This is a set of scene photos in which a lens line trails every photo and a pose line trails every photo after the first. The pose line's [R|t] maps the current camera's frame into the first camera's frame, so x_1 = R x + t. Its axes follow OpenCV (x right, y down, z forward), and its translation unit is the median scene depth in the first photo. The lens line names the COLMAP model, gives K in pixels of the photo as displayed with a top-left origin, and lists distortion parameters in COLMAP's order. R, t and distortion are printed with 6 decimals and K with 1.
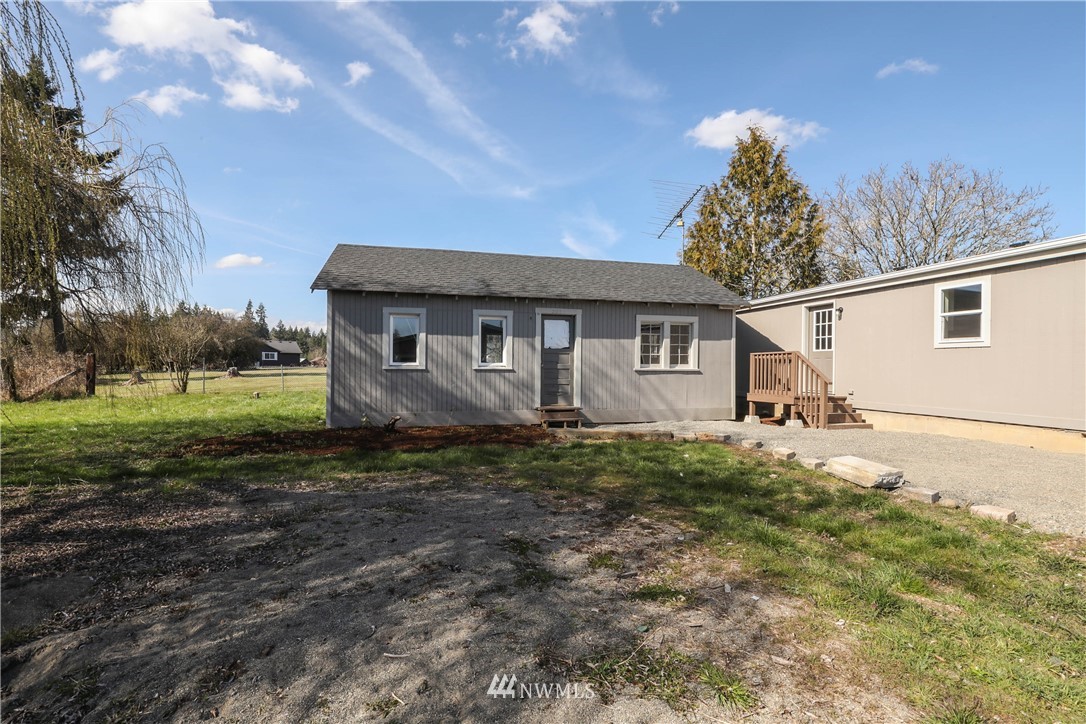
lens RADIAL K [[507.5, 0, 549.5], [0, 507.5, 367.0], [0, 0, 1]] dist [-0.024667, -0.000545]
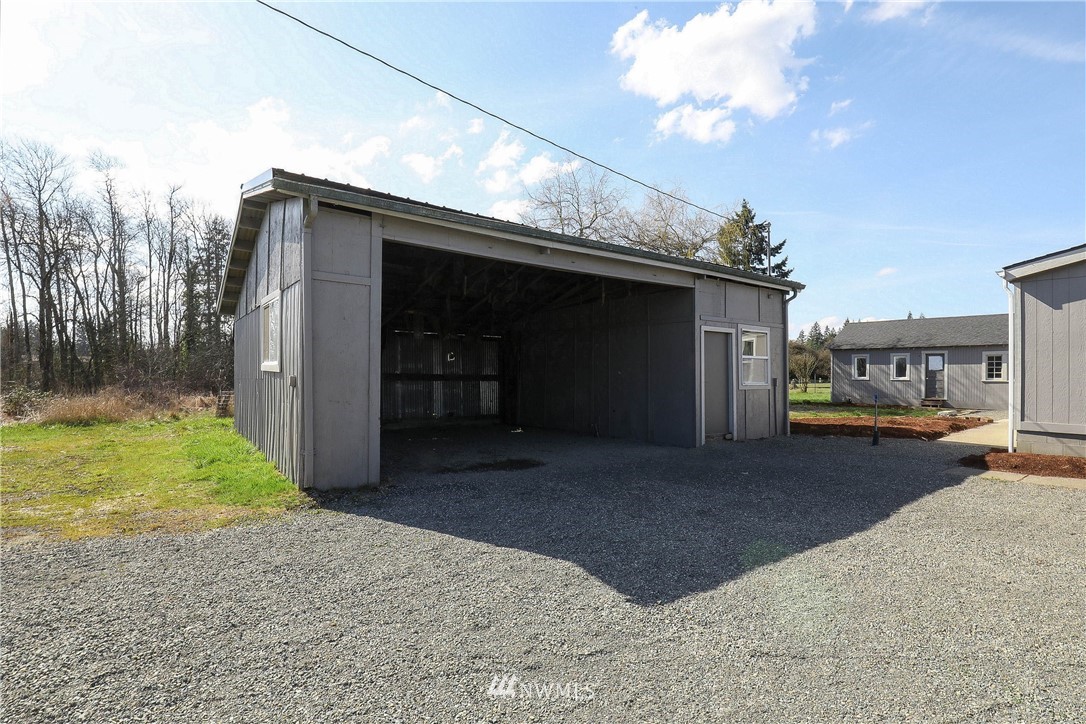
lens RADIAL K [[507.5, 0, 547.3], [0, 507.5, 369.5], [0, 0, 1]] dist [-0.024667, -0.000545]
pose [[0.381114, -0.009618, -0.924478, 1.292756], [-0.007332, 0.999883, -0.013425, 0.000203], [0.924499, 0.011894, 0.380999, -1.229393]]
